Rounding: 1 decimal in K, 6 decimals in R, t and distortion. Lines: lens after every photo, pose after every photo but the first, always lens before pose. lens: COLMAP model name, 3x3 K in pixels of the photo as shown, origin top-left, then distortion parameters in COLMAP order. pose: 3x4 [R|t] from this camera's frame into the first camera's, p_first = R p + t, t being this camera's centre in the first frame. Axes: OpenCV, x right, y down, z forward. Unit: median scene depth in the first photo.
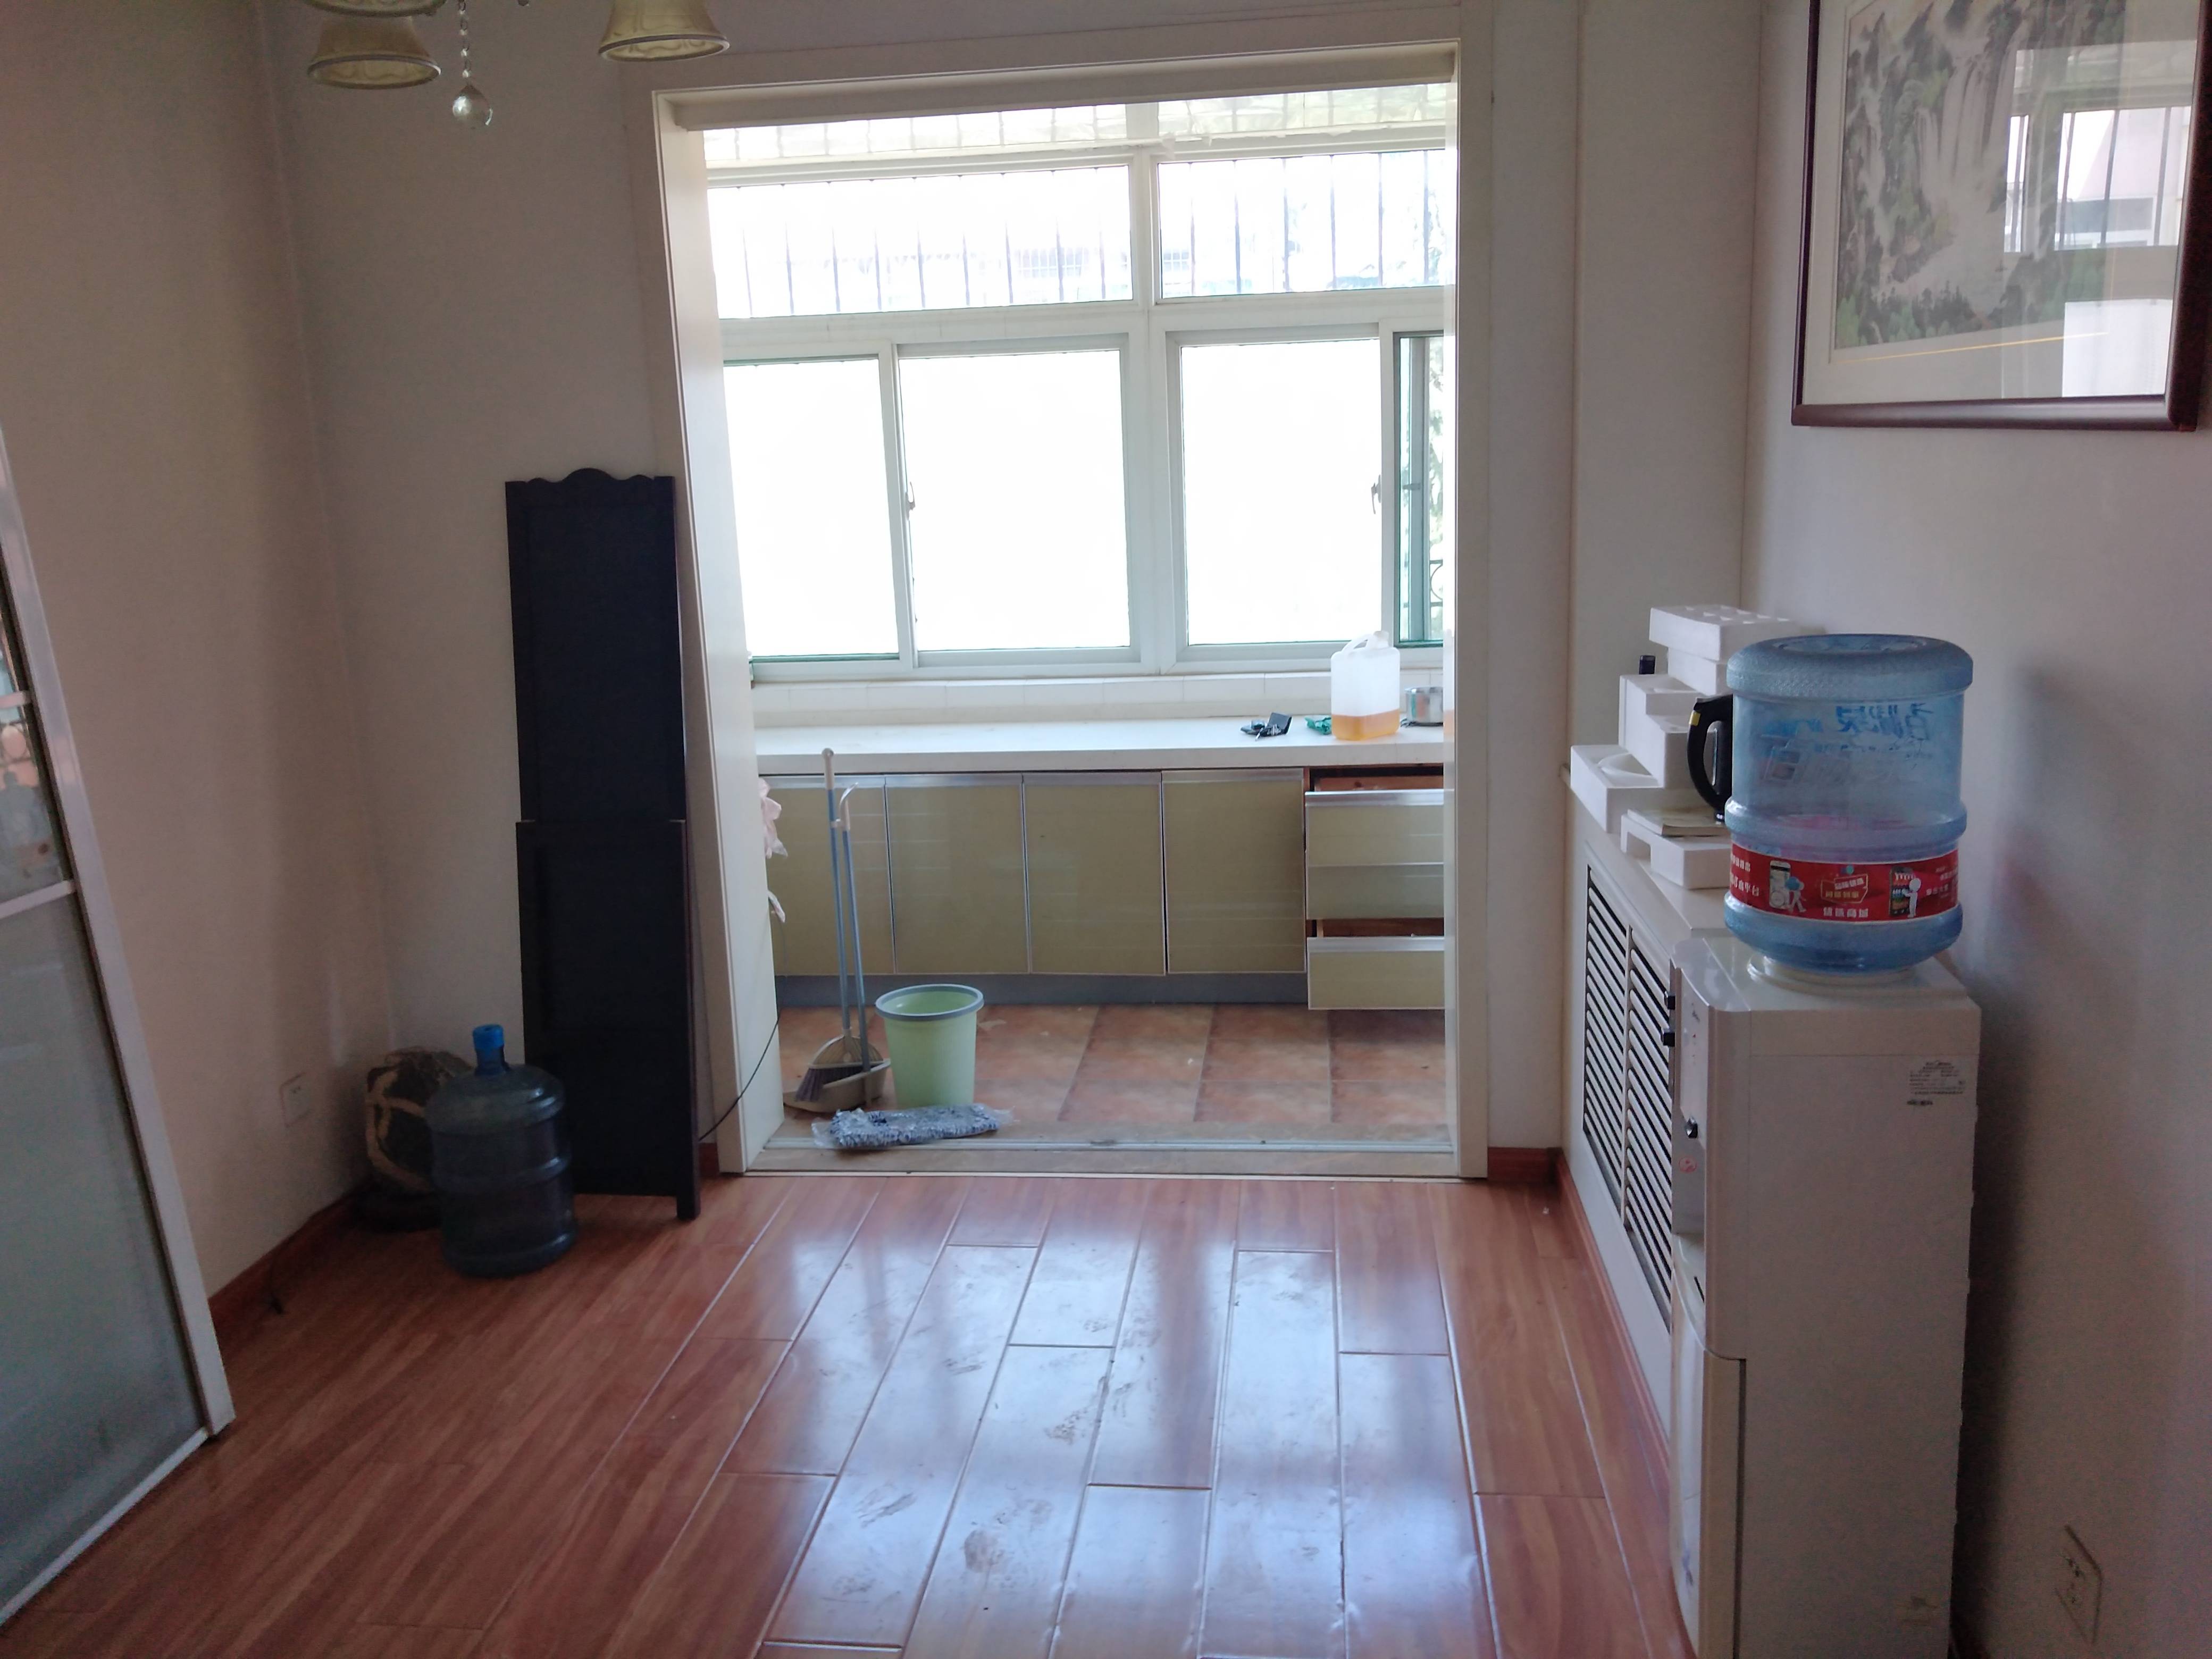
lens RADIAL K [[1746.7, 0, 1099.6], [0, 1746.7, 831.1], [0, 0, 1]] dist [0.075234, -0.139655]
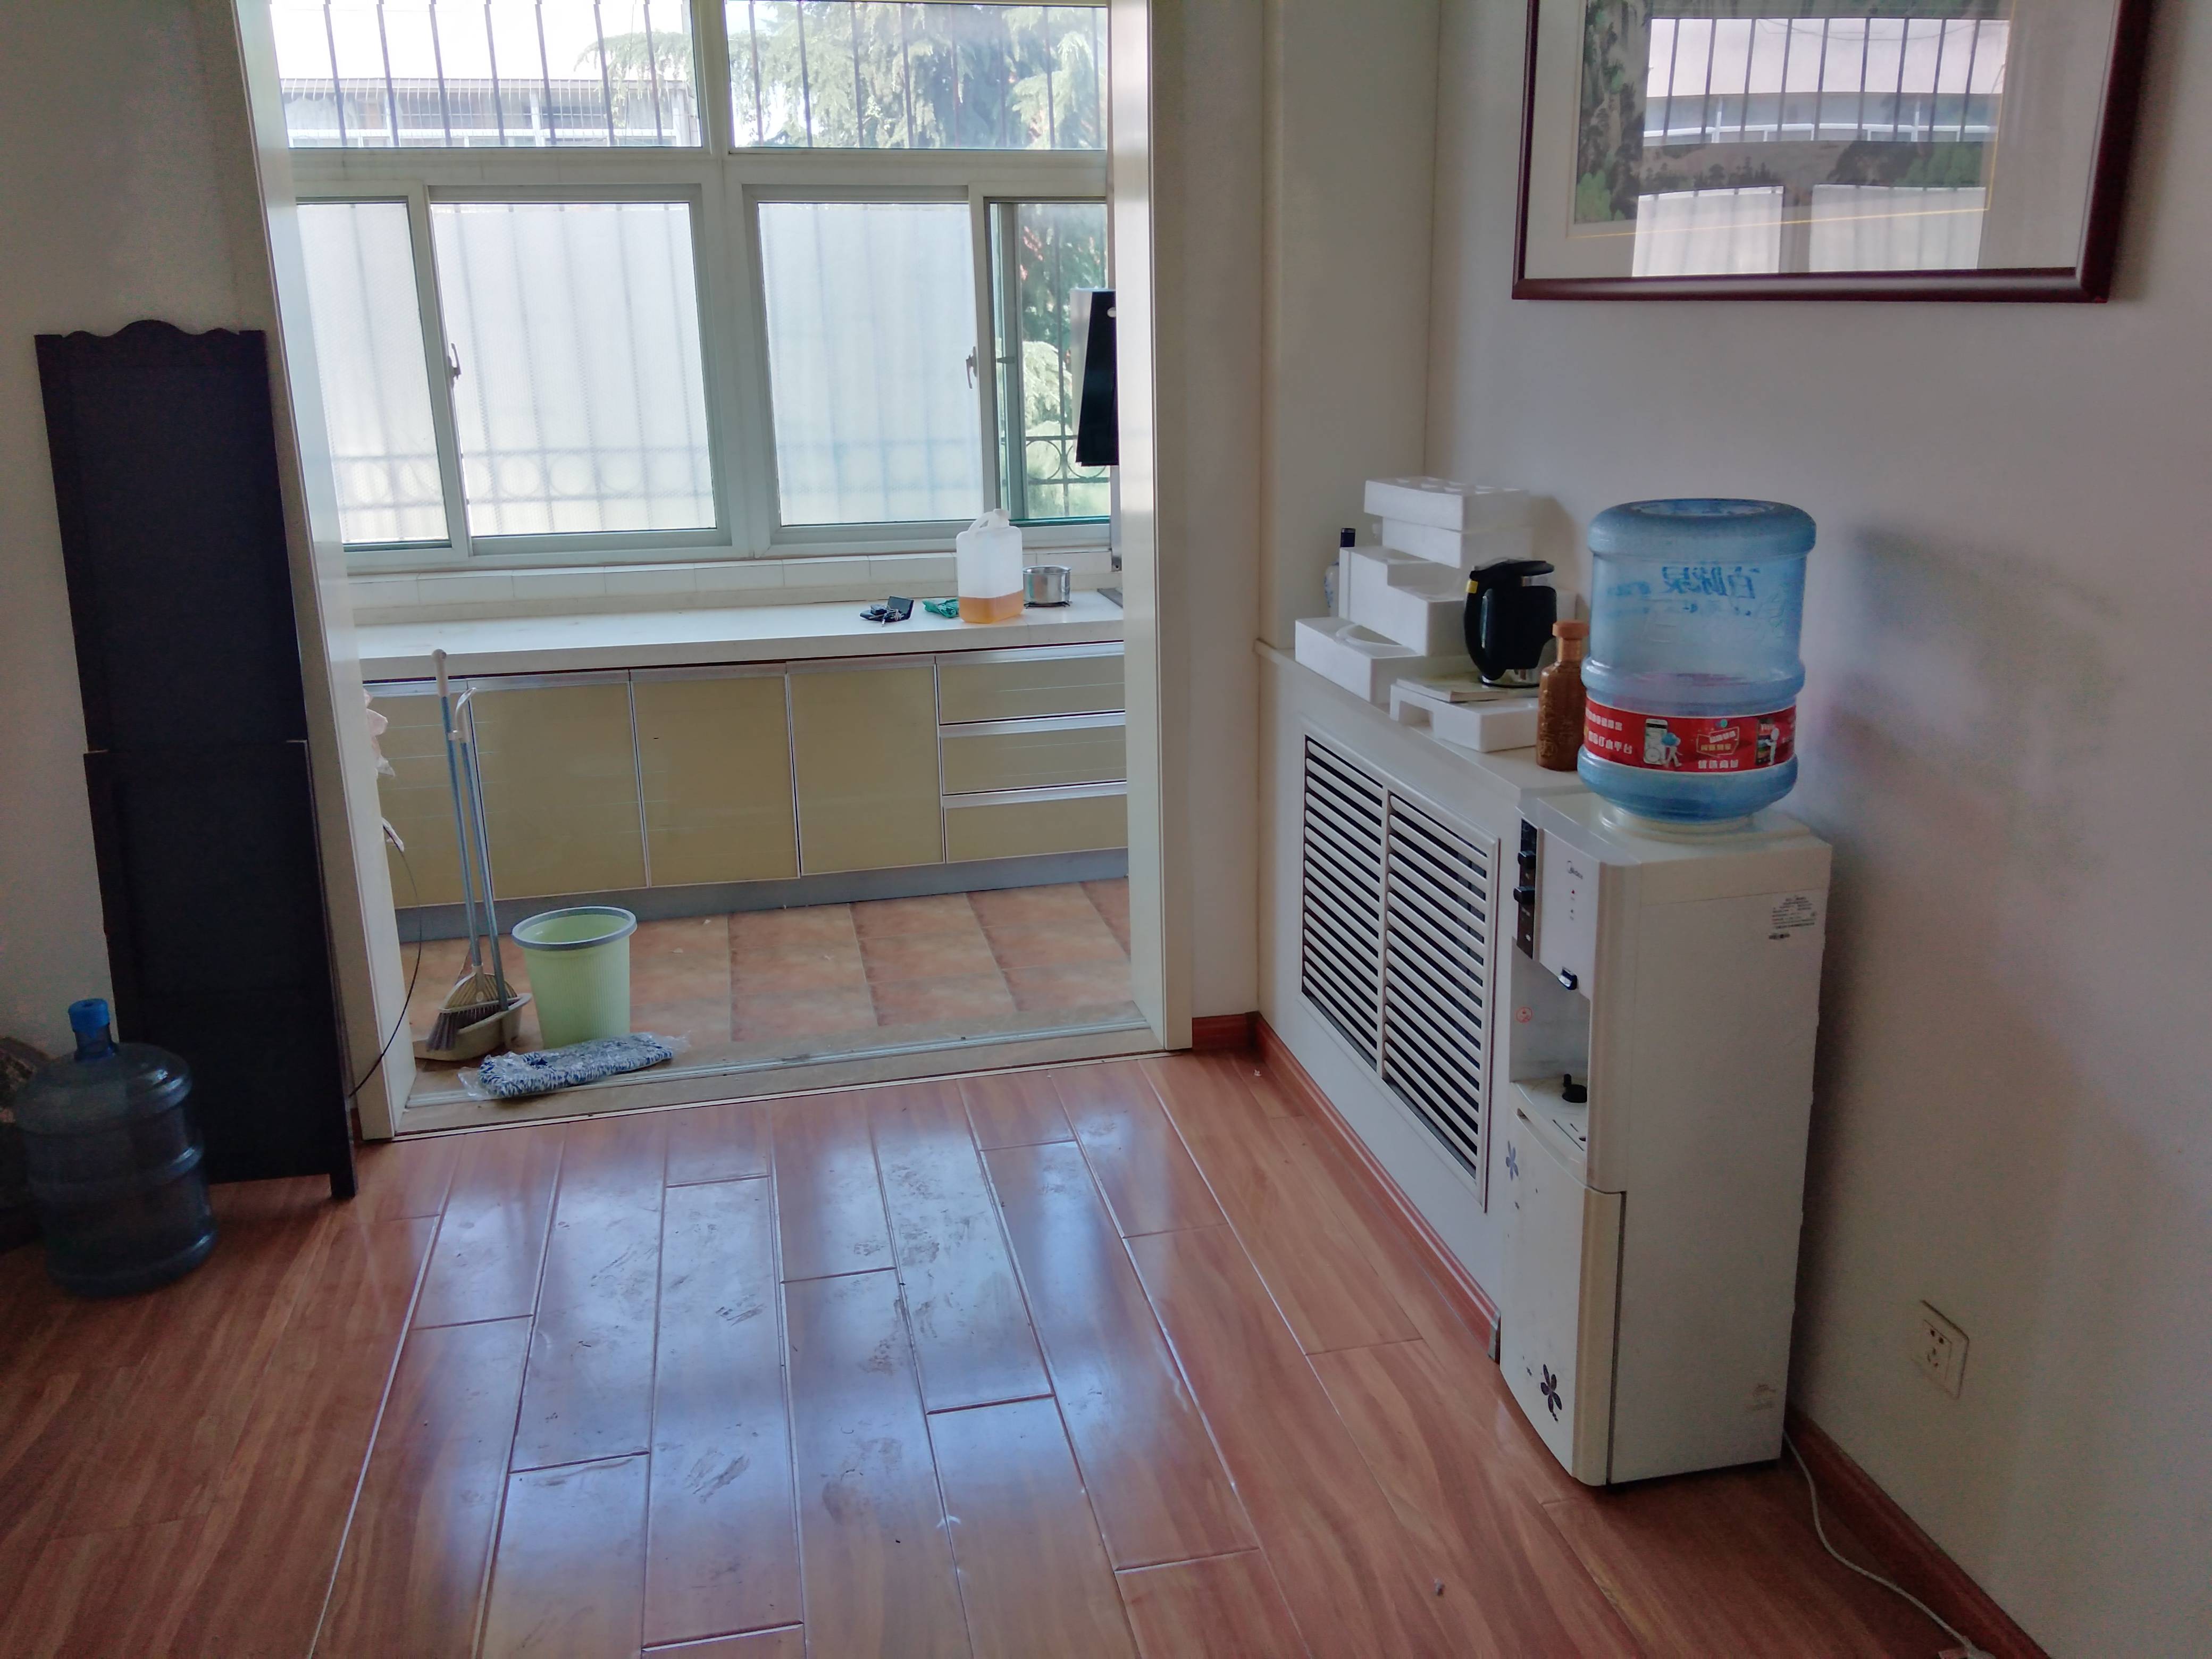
lens RADIAL K [[1746.7, 0, 1099.6], [0, 1746.7, 831.1], [0, 0, 1]] dist [0.075234, -0.139655]
pose [[0.946808, -0.071140, 0.313837, -0.133960], [0.050675, 0.996051, 0.072904, -0.004876], [-0.317784, -0.053123, 0.946674, 0.059764]]
